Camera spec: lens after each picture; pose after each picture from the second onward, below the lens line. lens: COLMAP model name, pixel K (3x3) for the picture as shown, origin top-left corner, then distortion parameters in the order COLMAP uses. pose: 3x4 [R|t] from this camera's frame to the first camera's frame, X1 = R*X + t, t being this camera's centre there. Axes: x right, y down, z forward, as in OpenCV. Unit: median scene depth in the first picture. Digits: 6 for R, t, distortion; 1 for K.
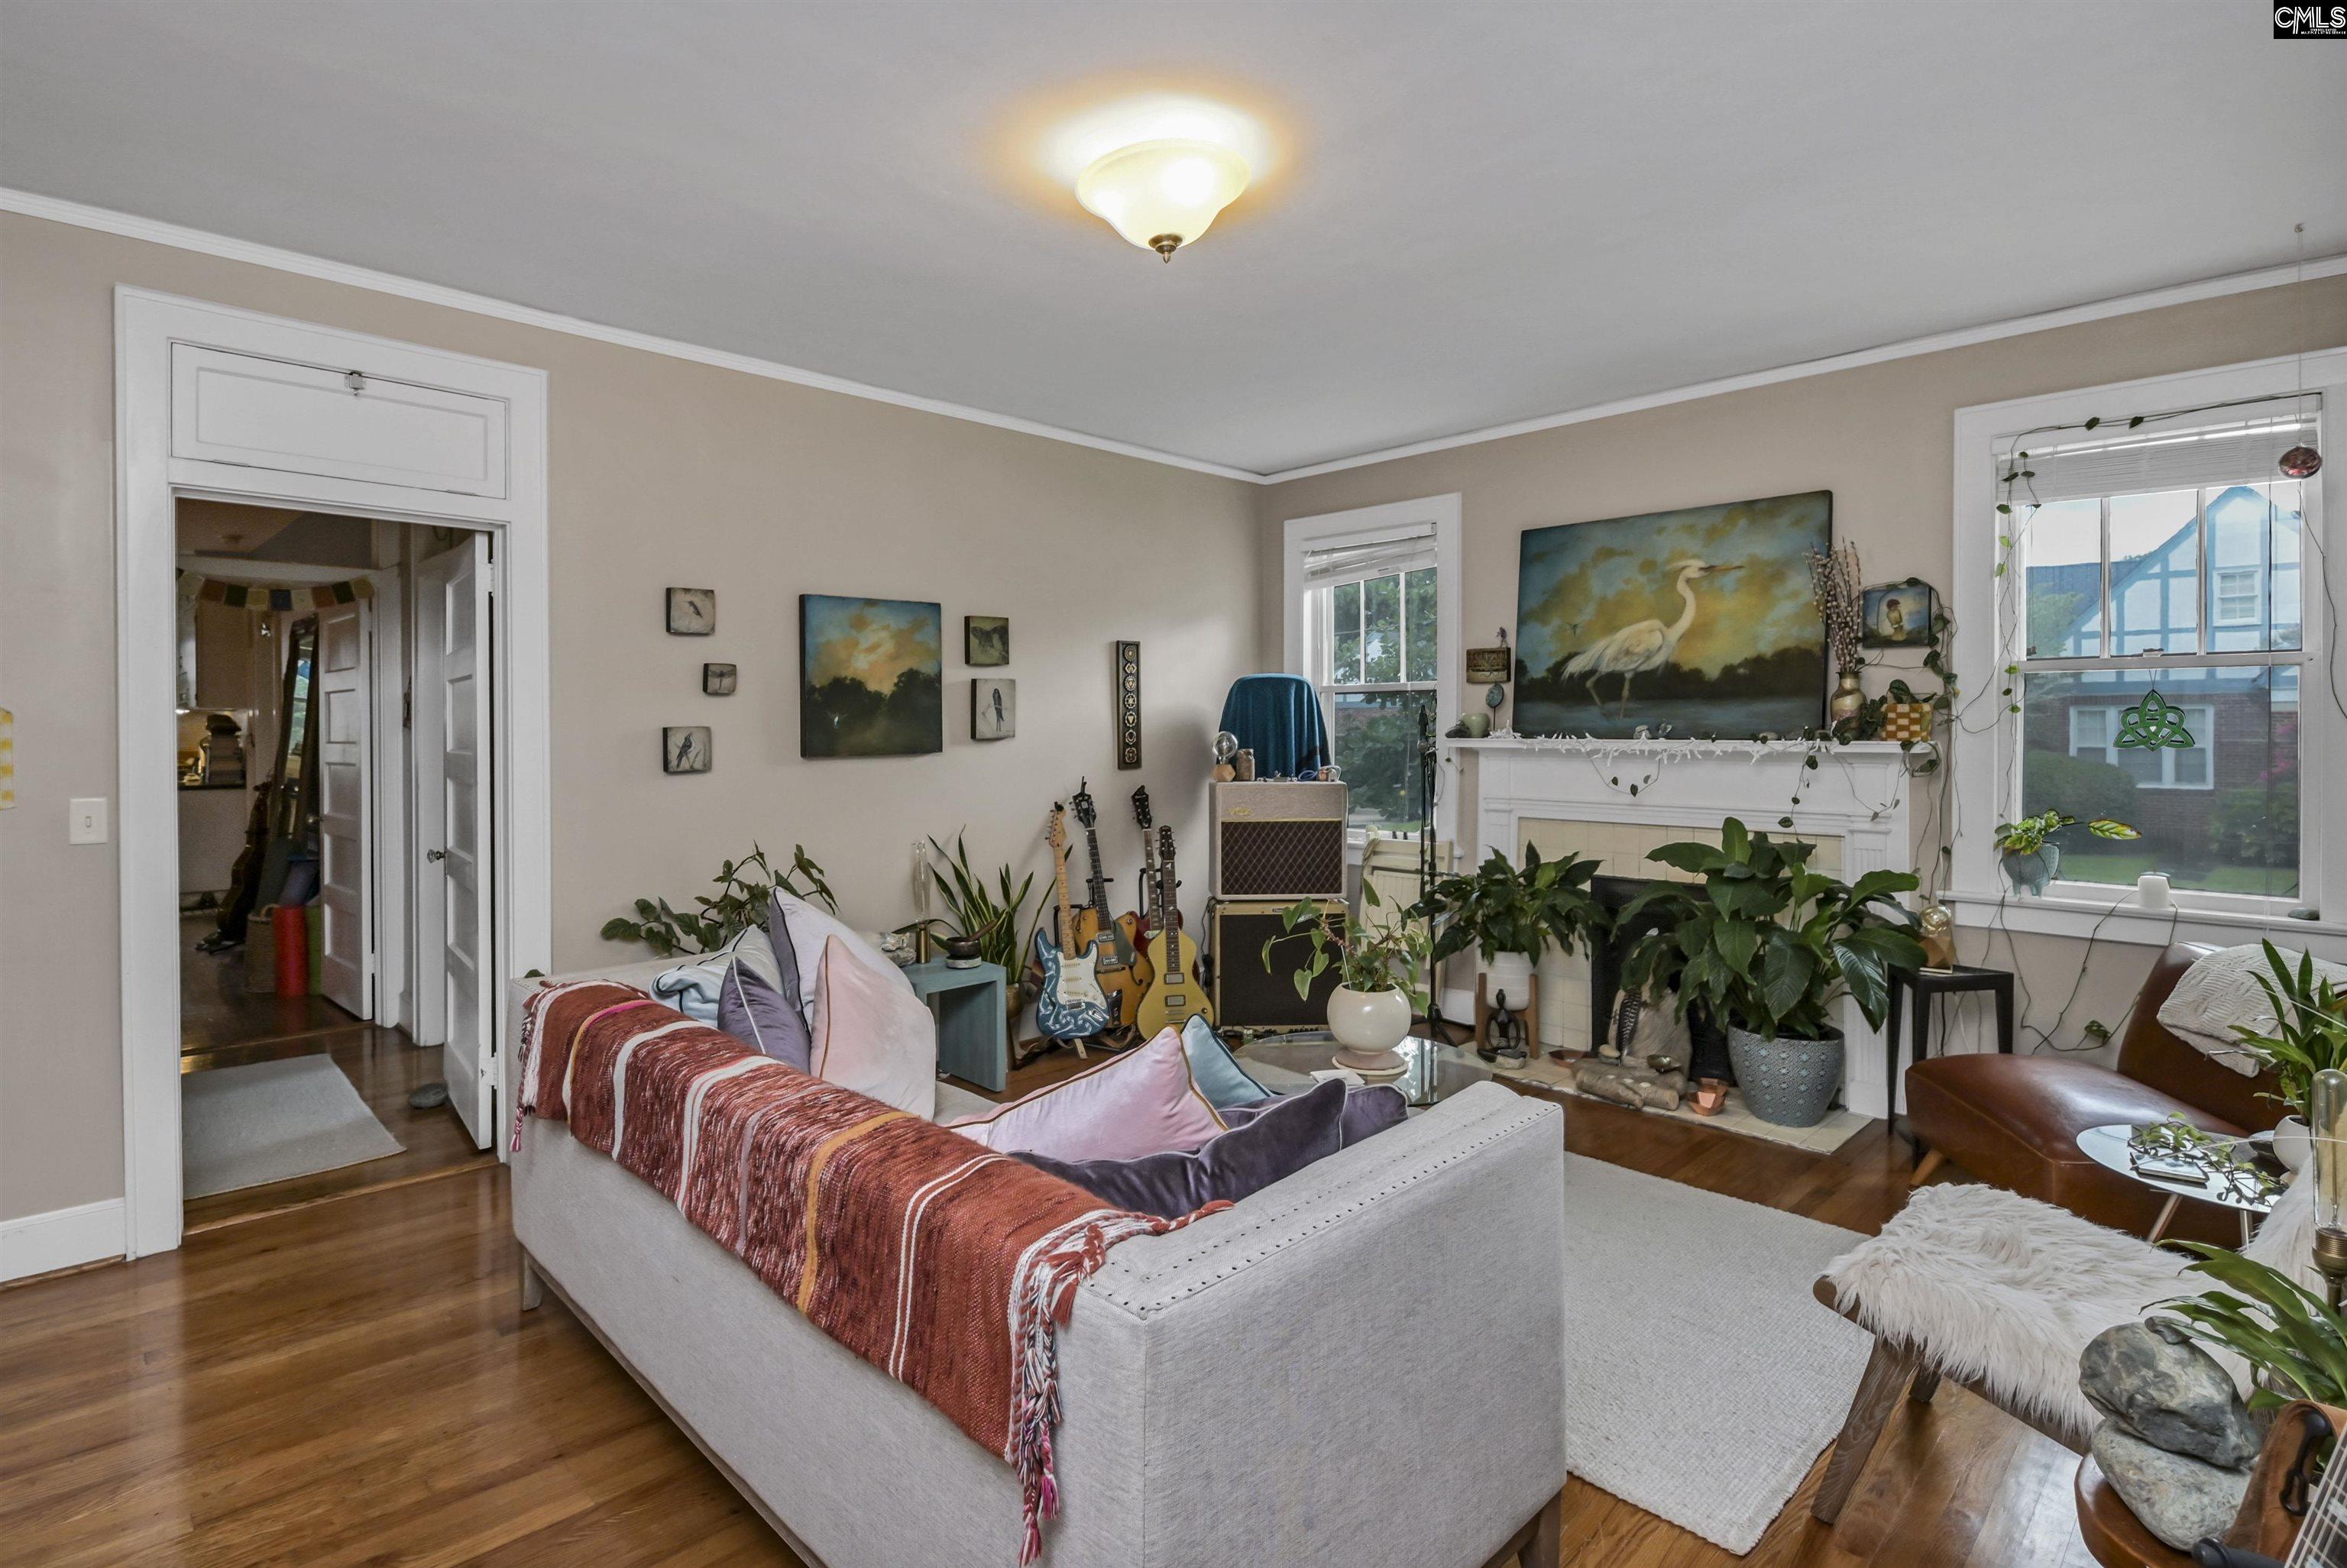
lens RADIAL K [[1143.9, 0, 1145.2], [0, 1143.9, 730.1], [0, 0, 1]] dist [-0.002917, -0.004415]
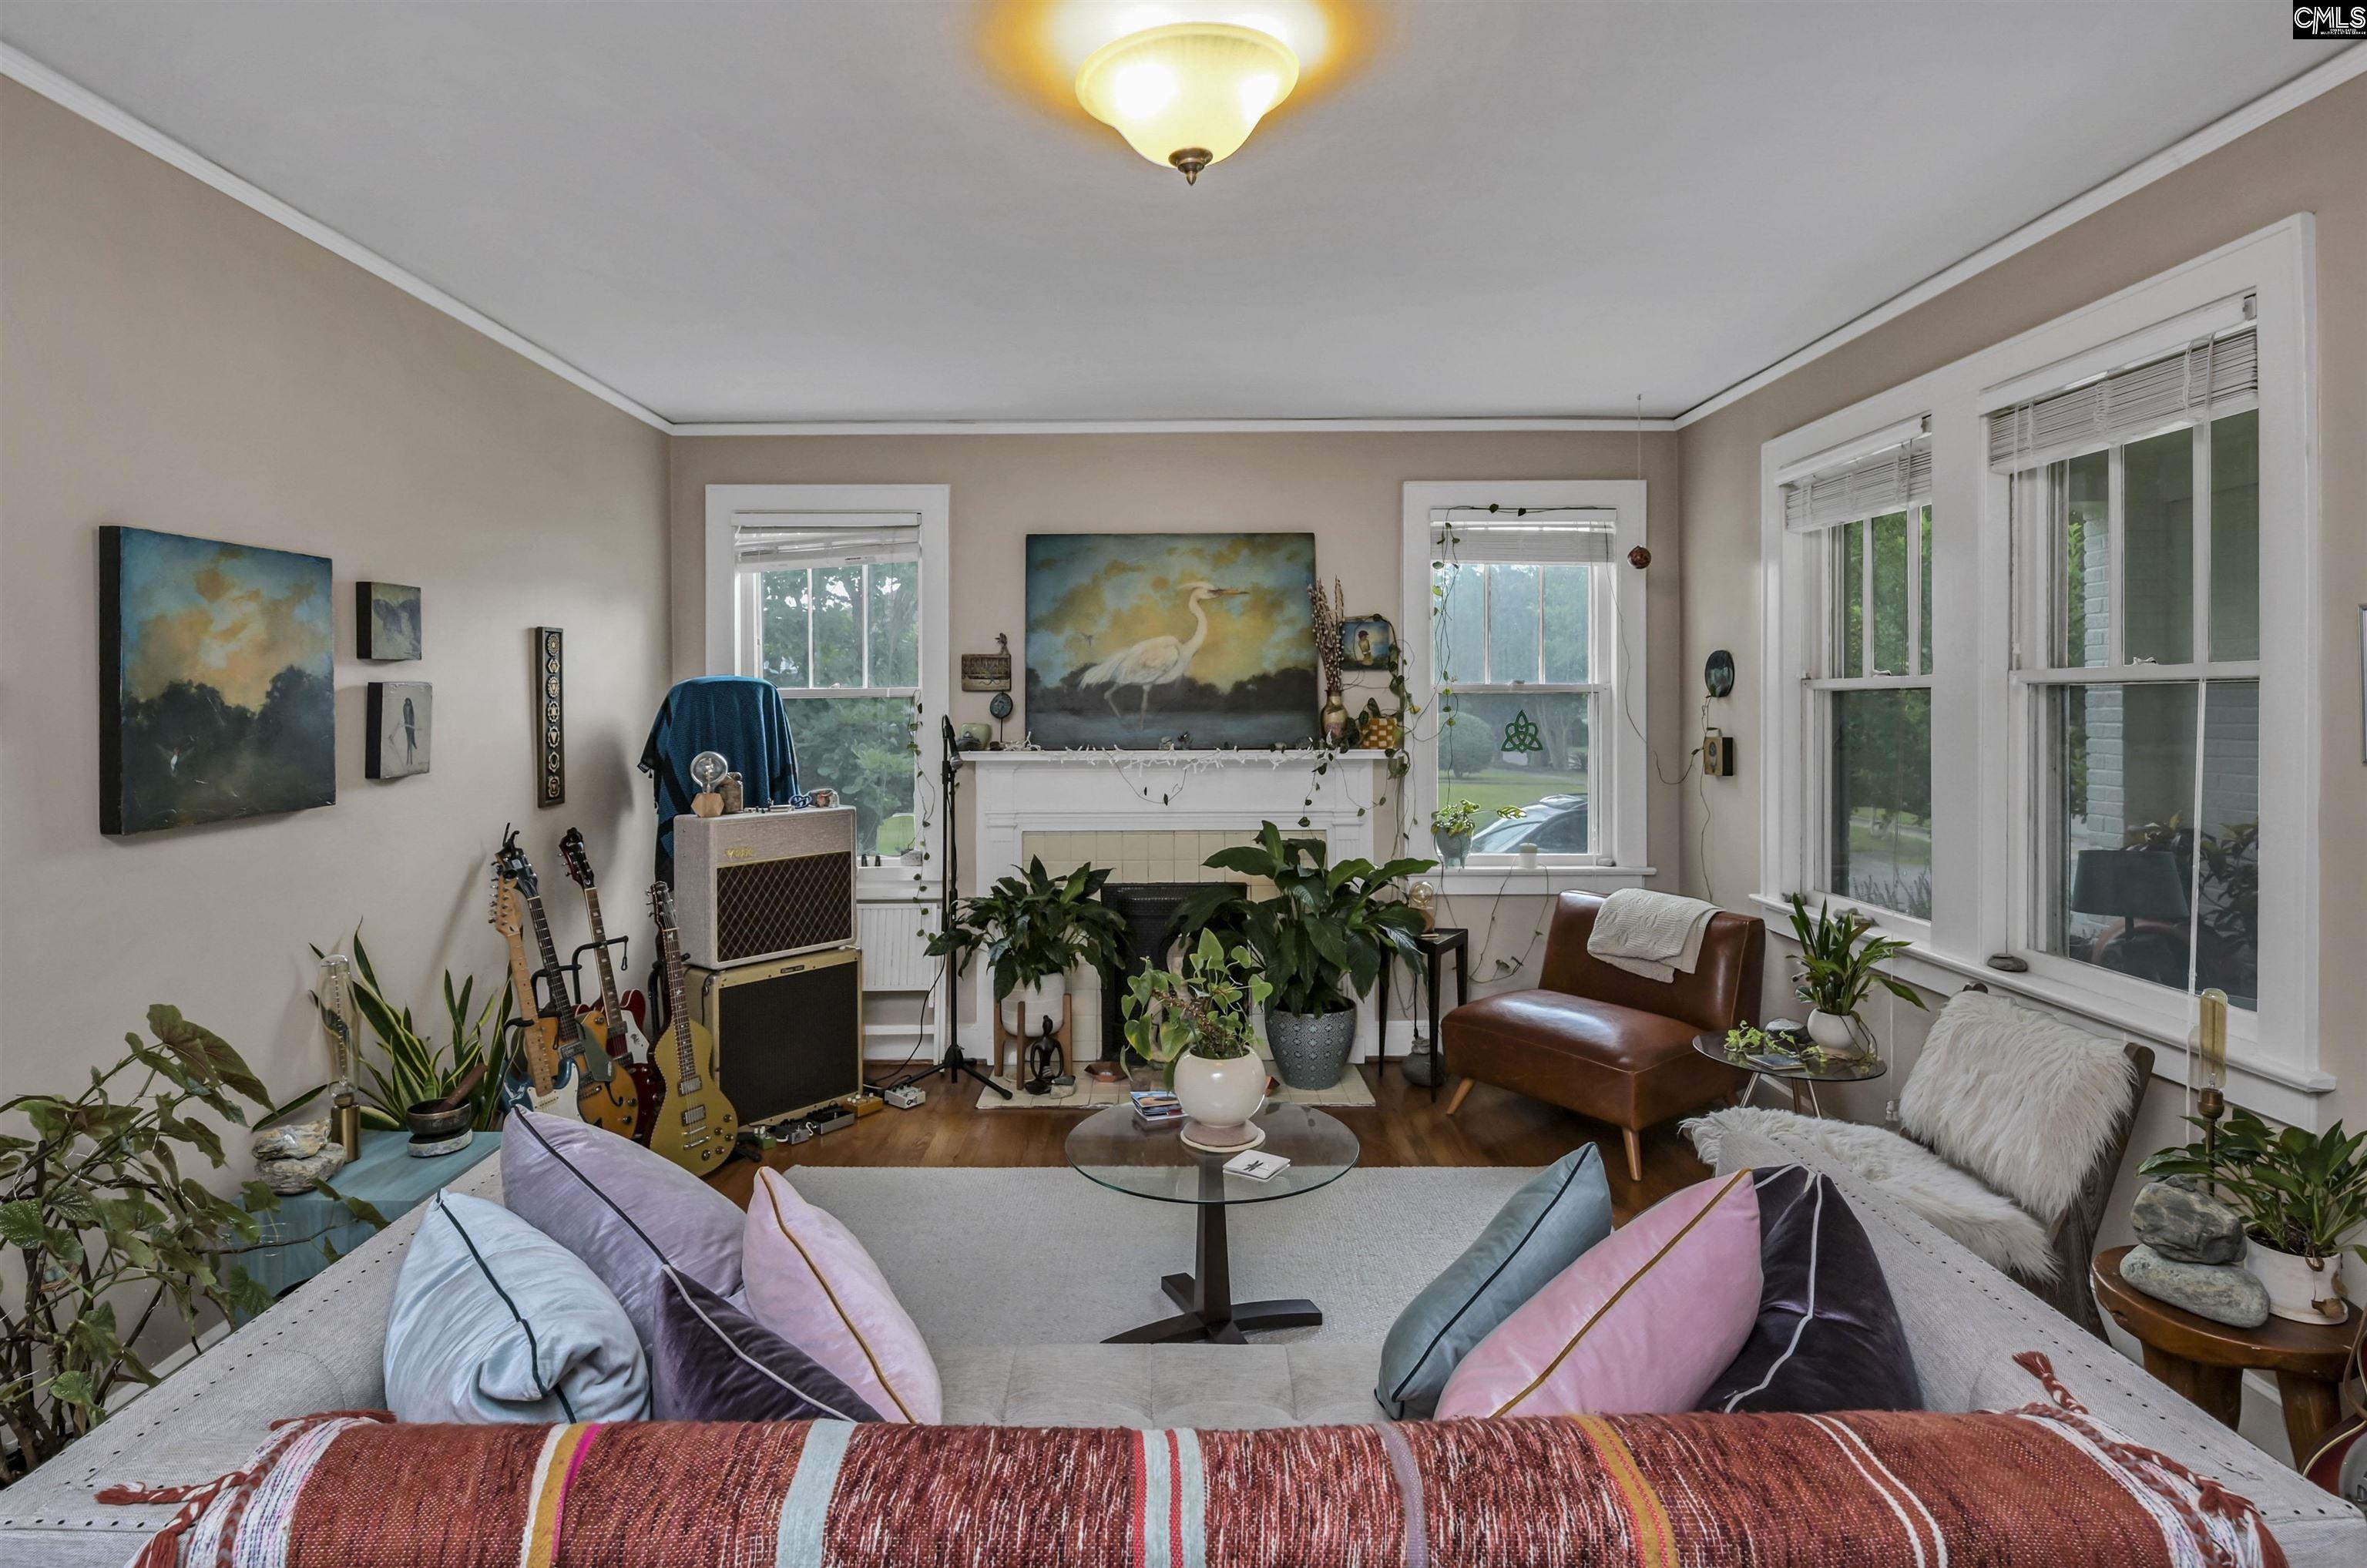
lens RADIAL K [[1153.8, 0, 1188.1], [0, 1153.8, 704.2], [0, 0, 1]] dist [-0.002917, -0.004415]
pose [[0.693792, -0.001020, 0.720175, -0.310410], [0.007002, 0.999961, -0.005329, -0.028053], [-0.720142, 0.008739, 0.693772, 0.254940]]
